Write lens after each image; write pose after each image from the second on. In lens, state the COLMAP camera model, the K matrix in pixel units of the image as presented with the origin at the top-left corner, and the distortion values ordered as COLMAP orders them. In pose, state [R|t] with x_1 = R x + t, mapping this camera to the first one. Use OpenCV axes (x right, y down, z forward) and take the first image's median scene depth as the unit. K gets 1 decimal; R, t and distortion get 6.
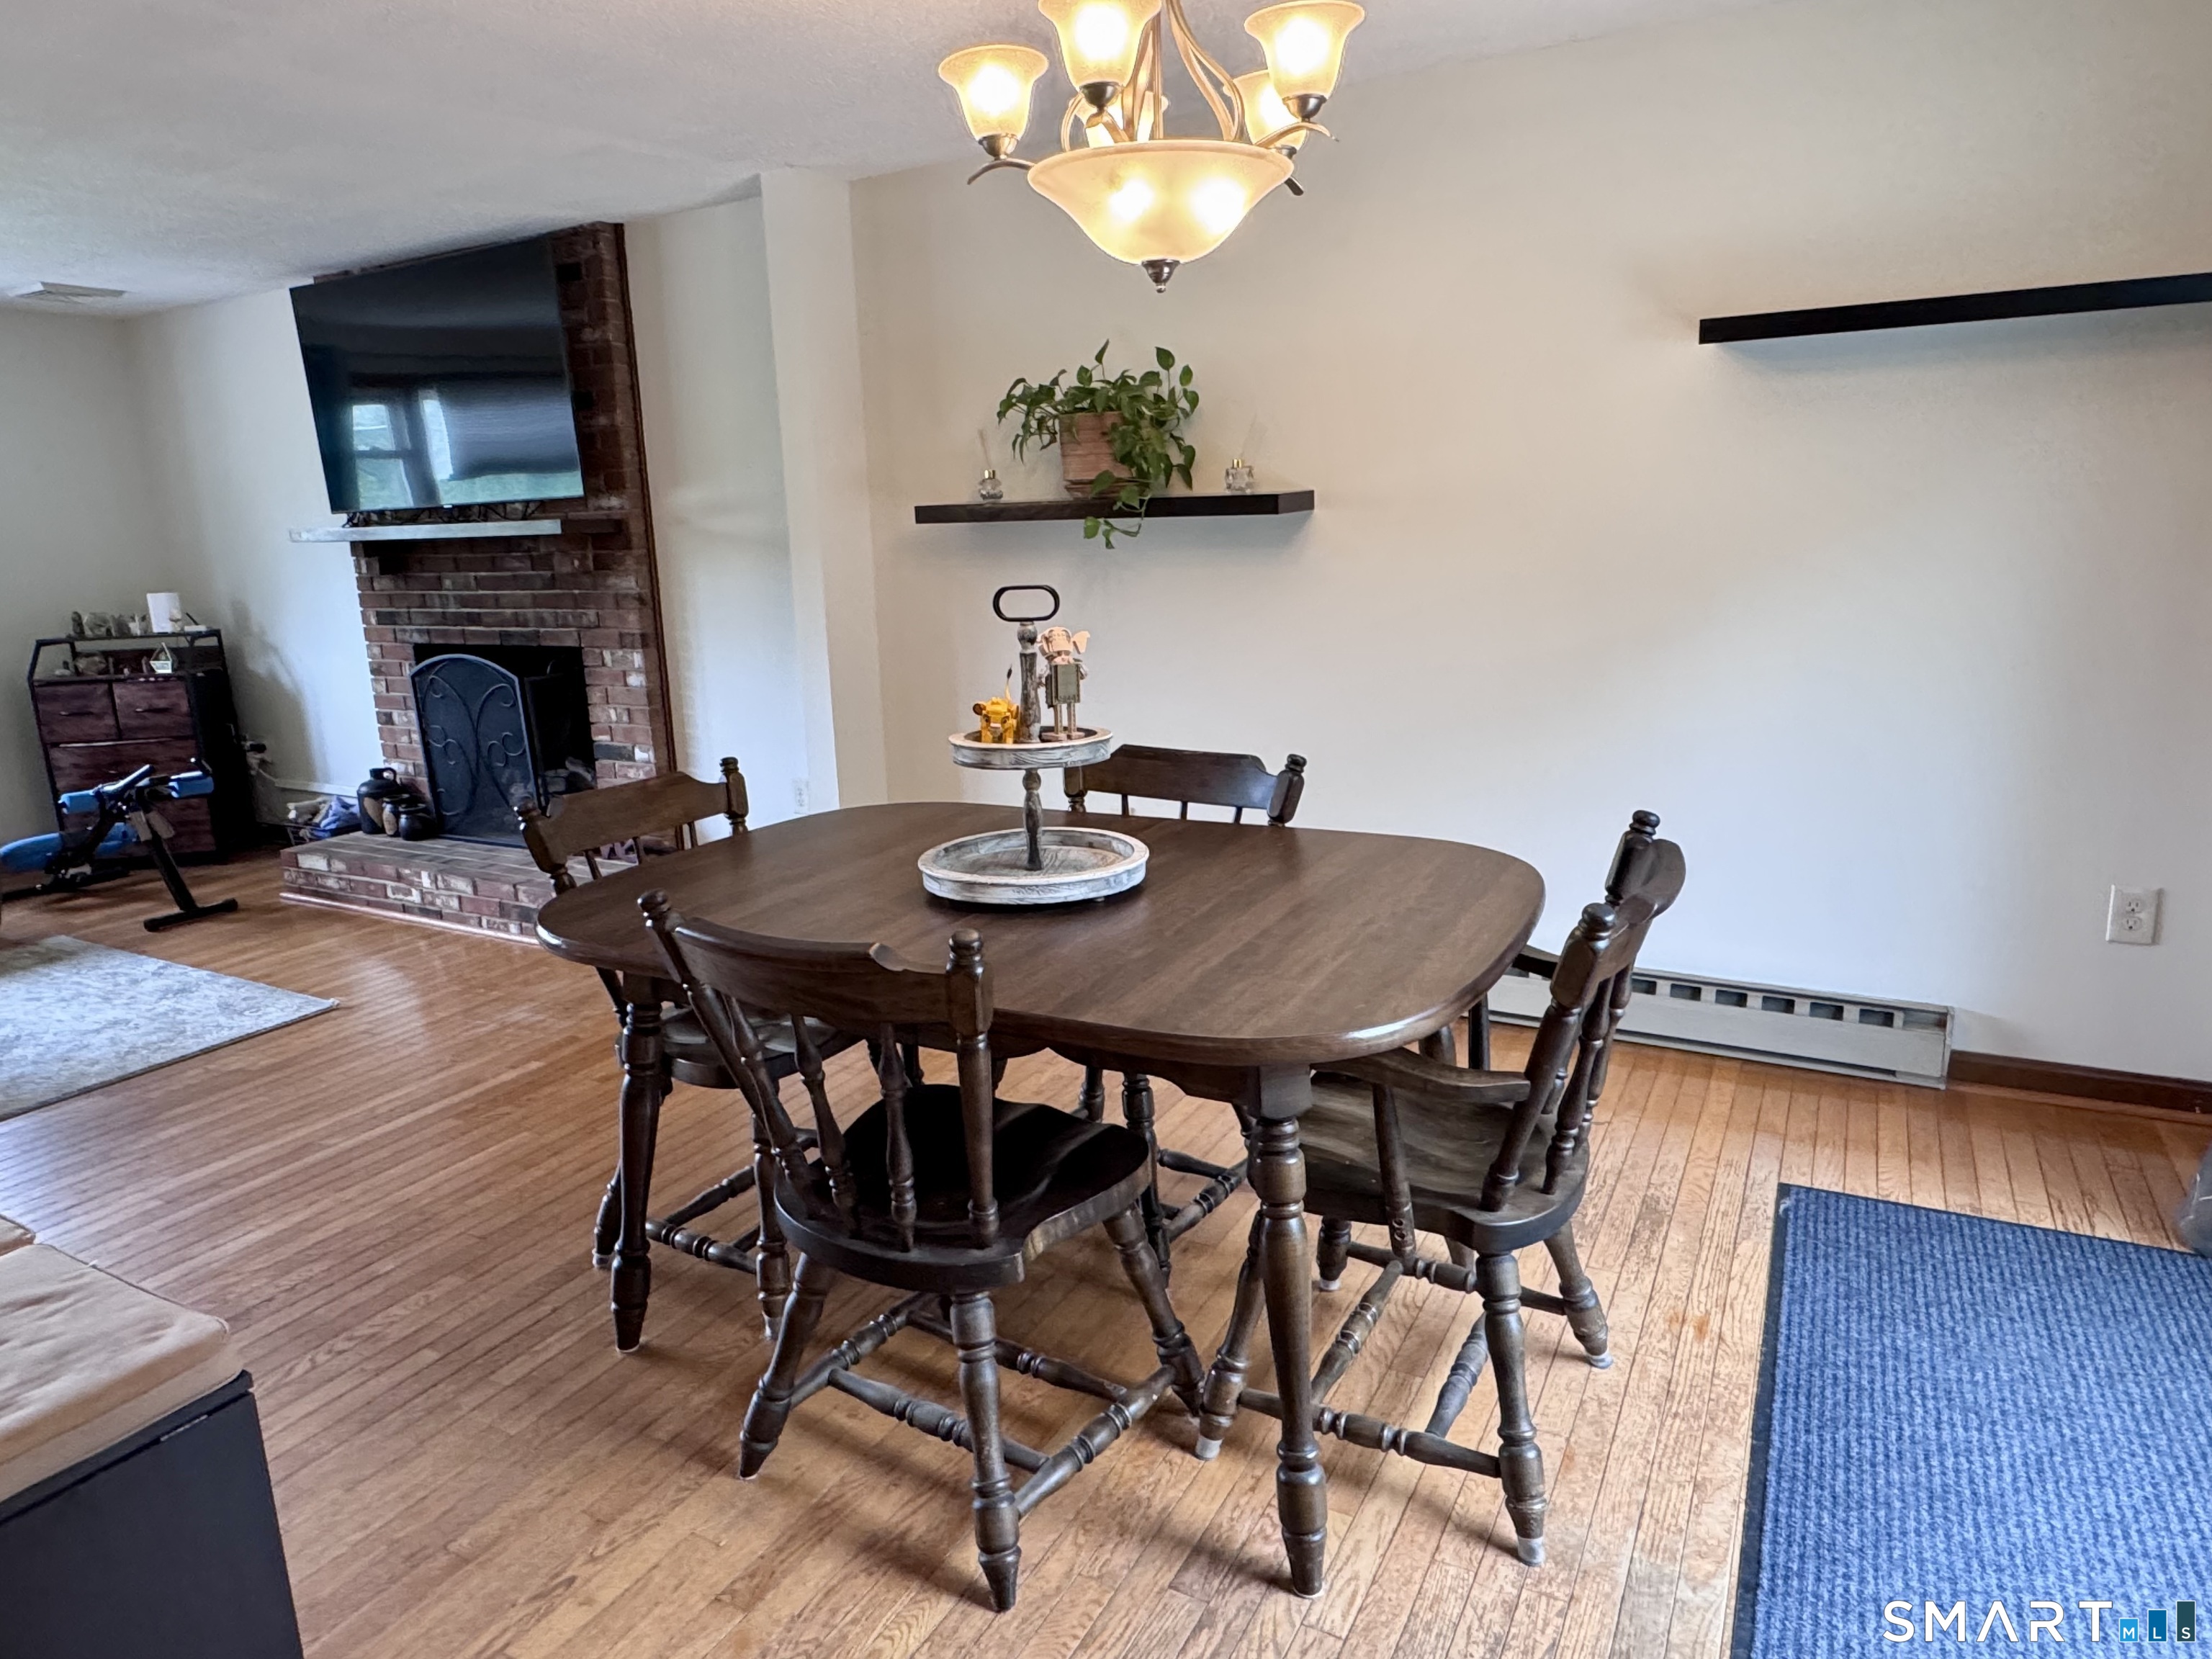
lens RADIAL K [[1352.6, 0, 1088.7], [0, 1352.6, 834.0], [0, 0, 1]] dist [0.002788, 0.000043]
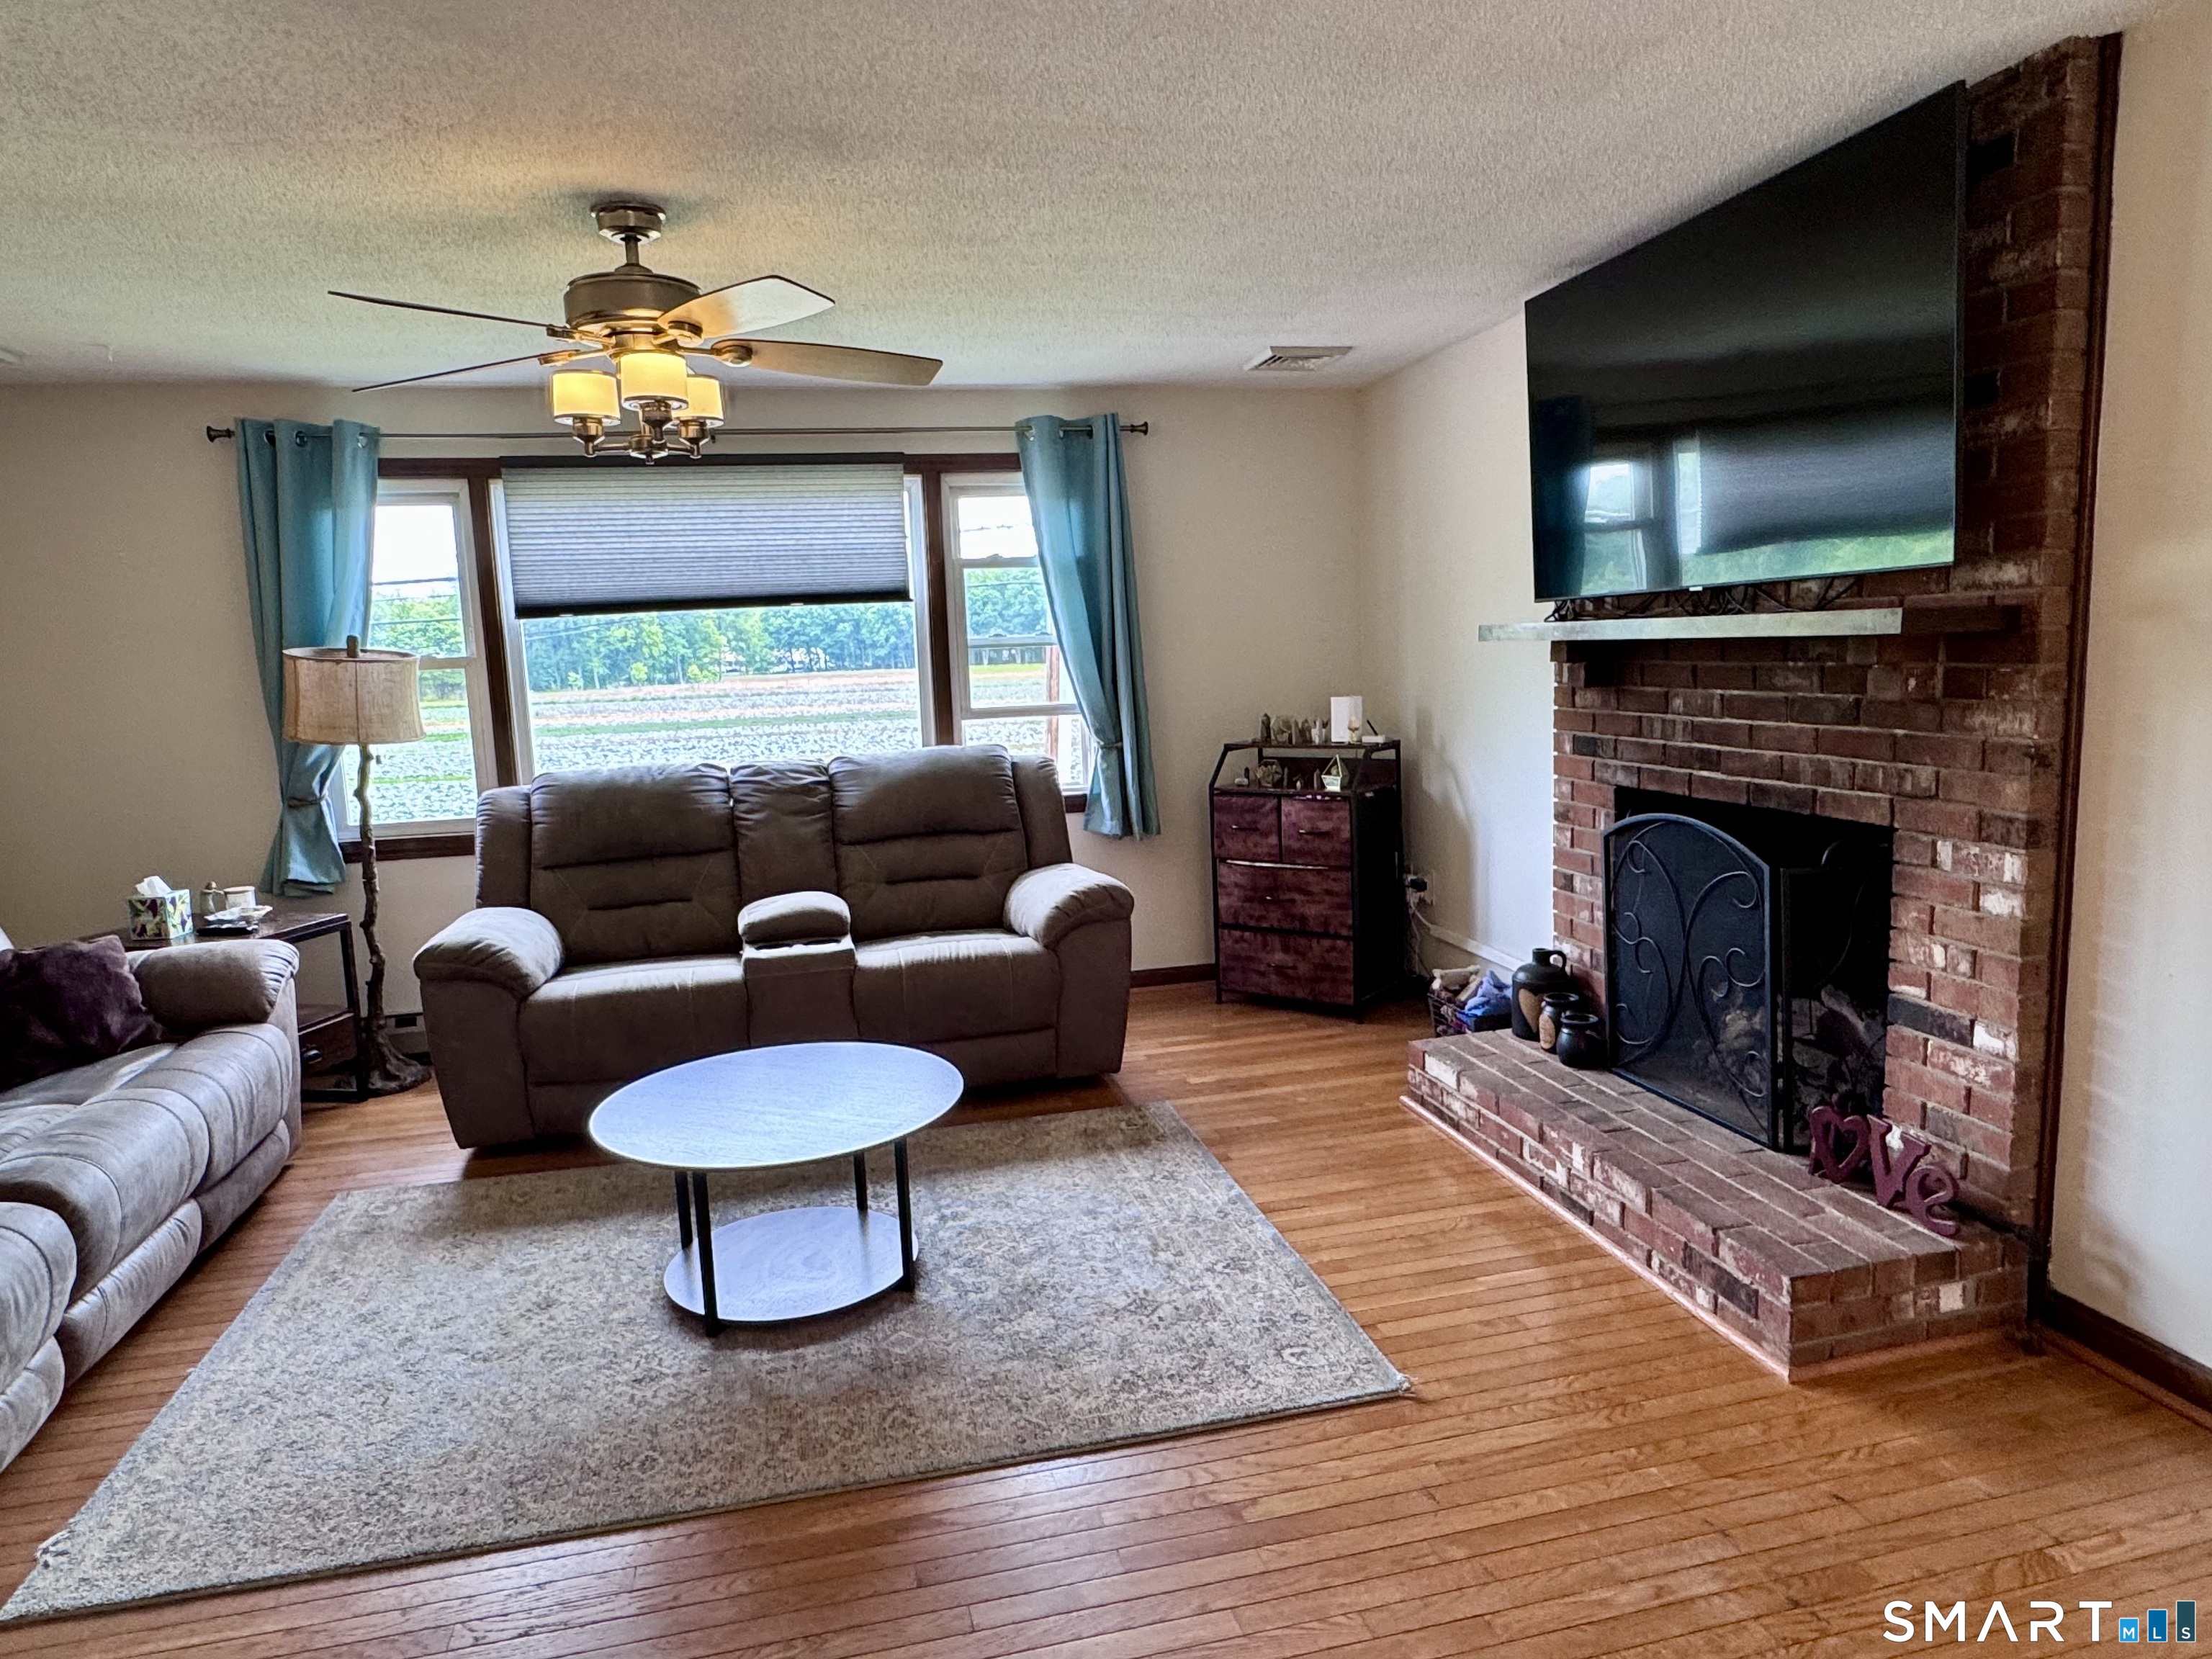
lens RADIAL K [[1352.6, 0, 1099.8], [0, 1352.6, 814.0], [0, 0, 1]] dist [0.002788, 0.000043]
pose [[0.672279, 0.098217, -0.733753, -0.171125], [-0.149202, 0.988797, -0.004345, -0.086031], [0.725107, 0.112399, 0.679402, 0.348486]]
